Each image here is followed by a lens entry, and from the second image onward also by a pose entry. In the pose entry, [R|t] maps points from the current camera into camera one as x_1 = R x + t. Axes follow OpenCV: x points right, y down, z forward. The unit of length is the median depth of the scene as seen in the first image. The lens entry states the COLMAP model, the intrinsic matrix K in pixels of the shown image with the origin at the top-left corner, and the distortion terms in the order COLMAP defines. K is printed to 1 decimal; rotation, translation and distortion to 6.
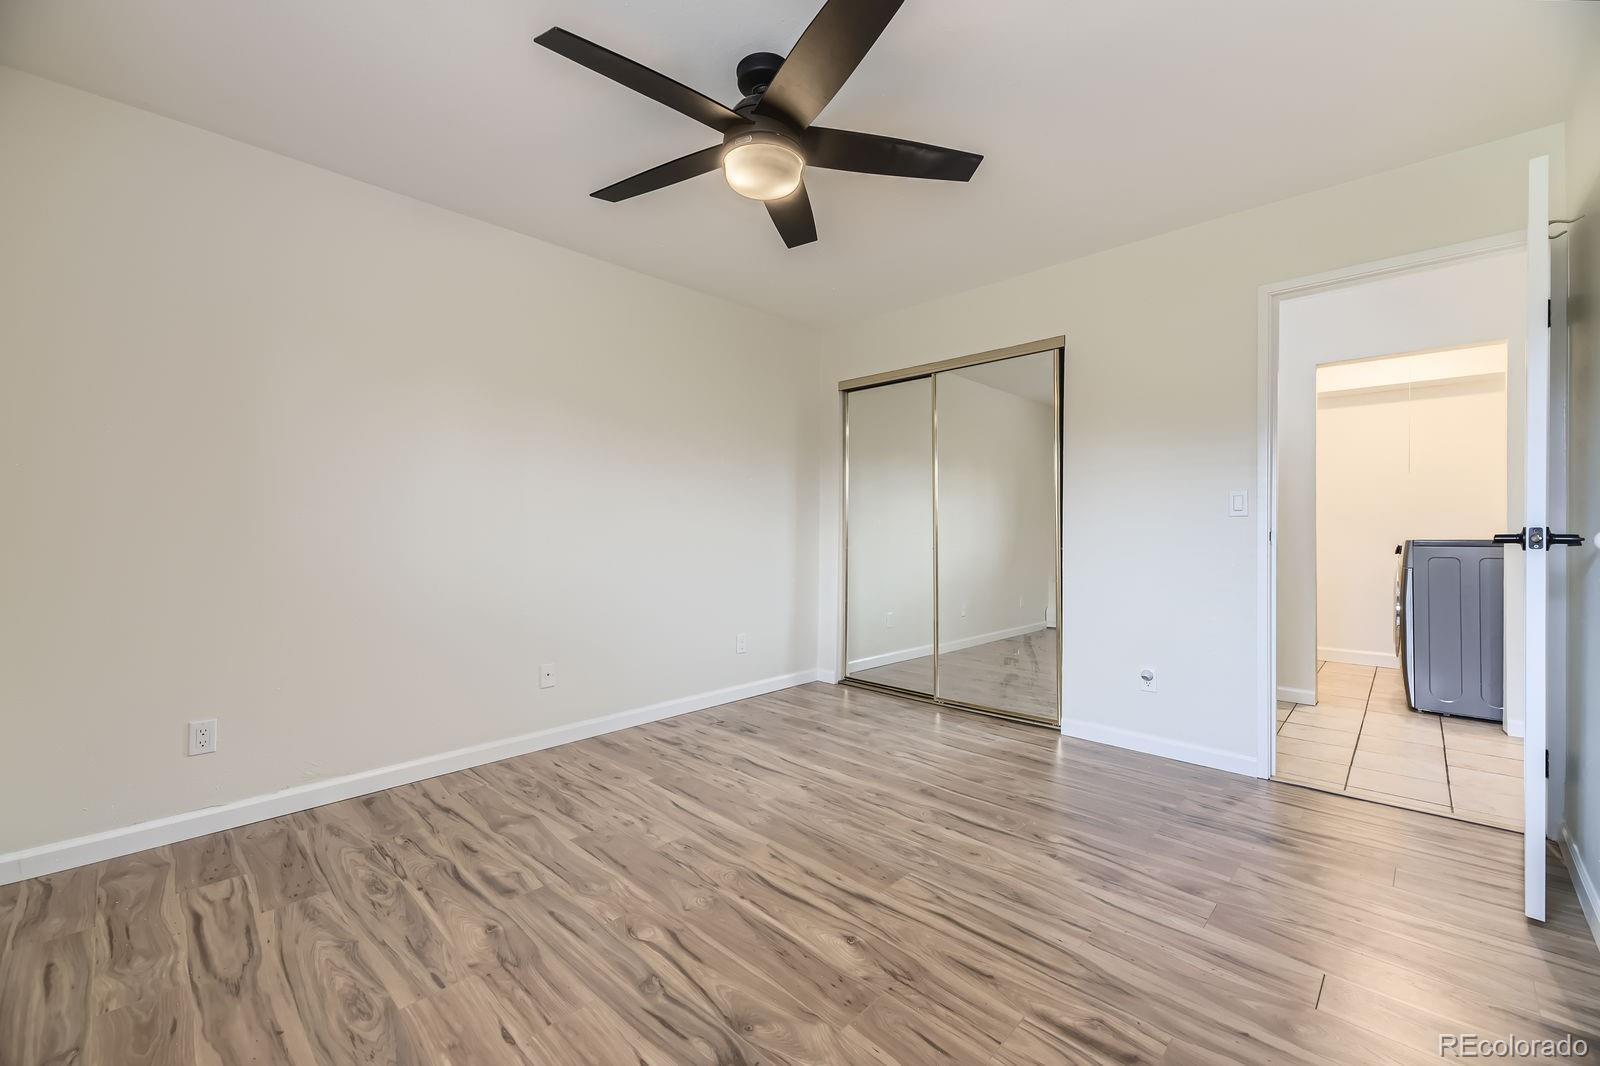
lens RADIAL K [[642.5, 0, 799.0], [0, 642.5, 535.3], [0, 0, 1]] dist [0.023959, -0.008623]
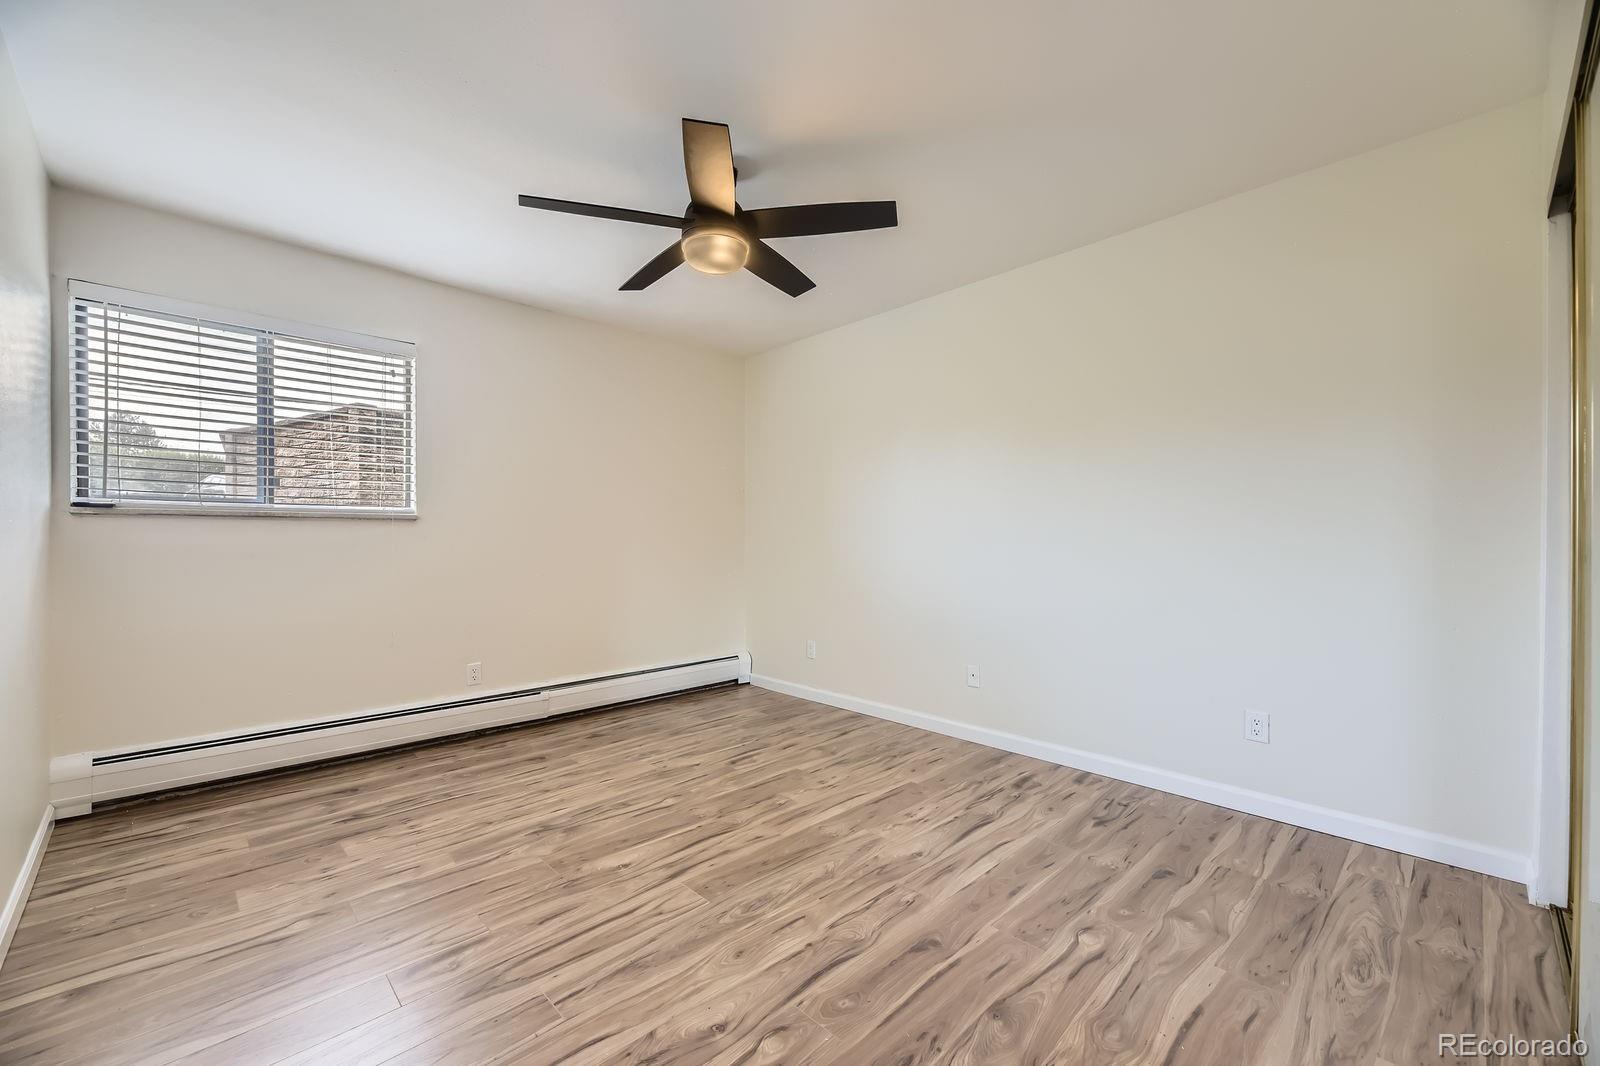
lens RADIAL K [[642.5, 0, 799.0], [0, 642.5, 535.3], [0, 0, 1]] dist [0.023959, -0.008623]
pose [[-0.033084, -0.007599, -0.999424, 1.148014], [-0.010190, 0.999922, -0.007265, -0.017644], [0.999401, 0.009943, -0.033158, 1.176305]]
